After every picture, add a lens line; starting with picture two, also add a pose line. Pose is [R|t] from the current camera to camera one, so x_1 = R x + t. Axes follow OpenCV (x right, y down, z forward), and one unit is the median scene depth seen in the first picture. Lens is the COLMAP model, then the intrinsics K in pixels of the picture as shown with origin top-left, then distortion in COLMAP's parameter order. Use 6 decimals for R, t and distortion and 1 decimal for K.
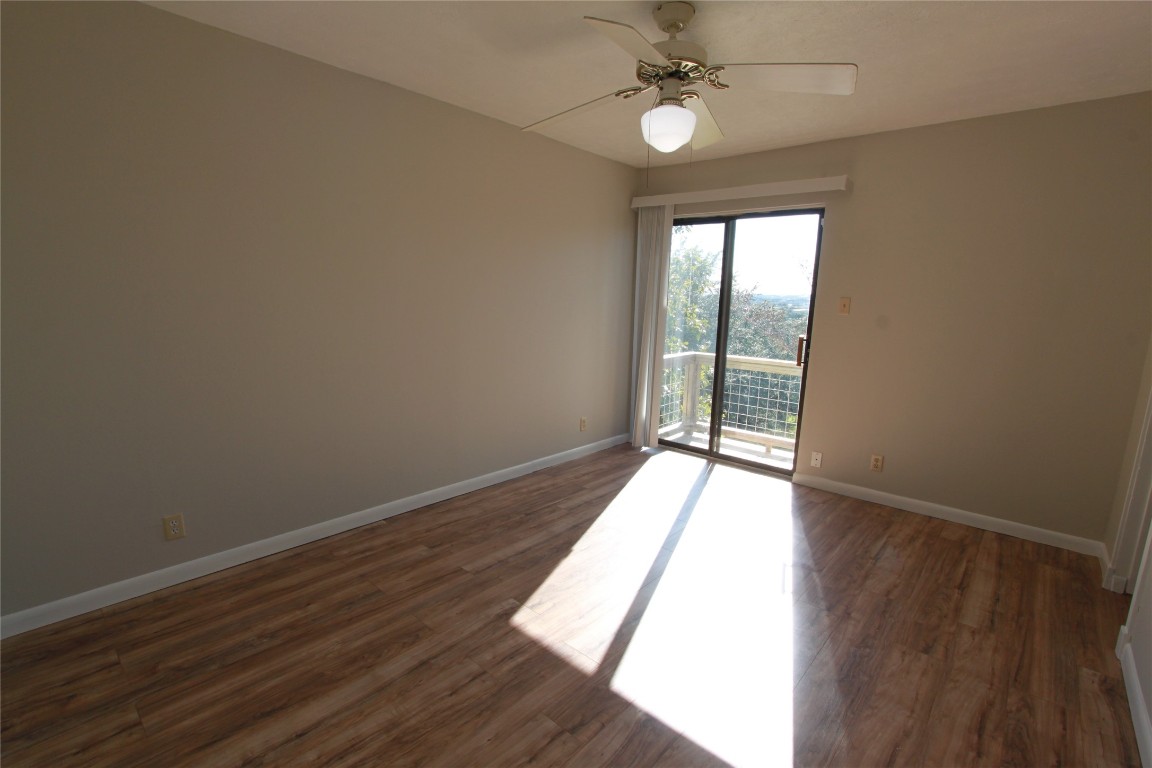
lens RADIAL K [[526.4, 0, 576.0], [0, 526.4, 384.0], [0, 0, 1]] dist [-0.010246, 0.000078]
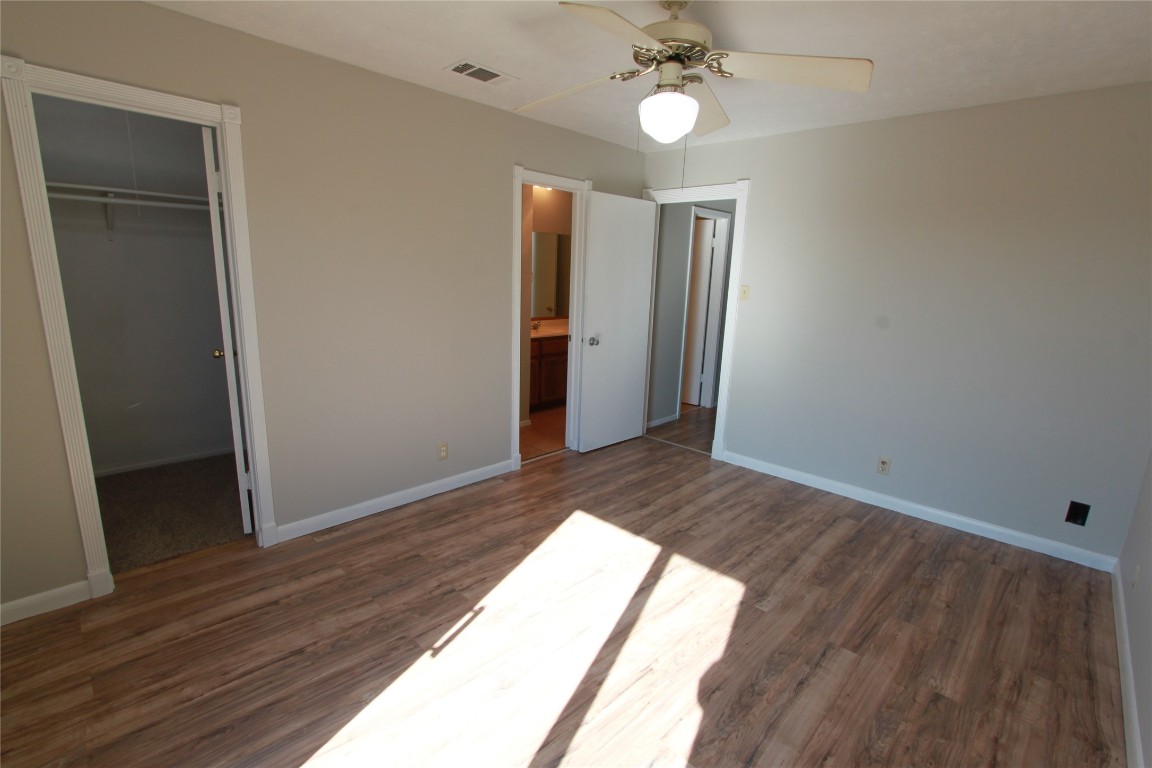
lens RADIAL K [[526.4, 0, 576.0], [0, 526.4, 384.0], [0, 0, 1]] dist [-0.010246, 0.000078]
pose [[-0.997007, -0.072384, 0.027145, 0.266521], [-0.056870, 0.924587, 0.376702, -0.378646], [-0.052366, 0.374031, -0.925937, 1.964082]]
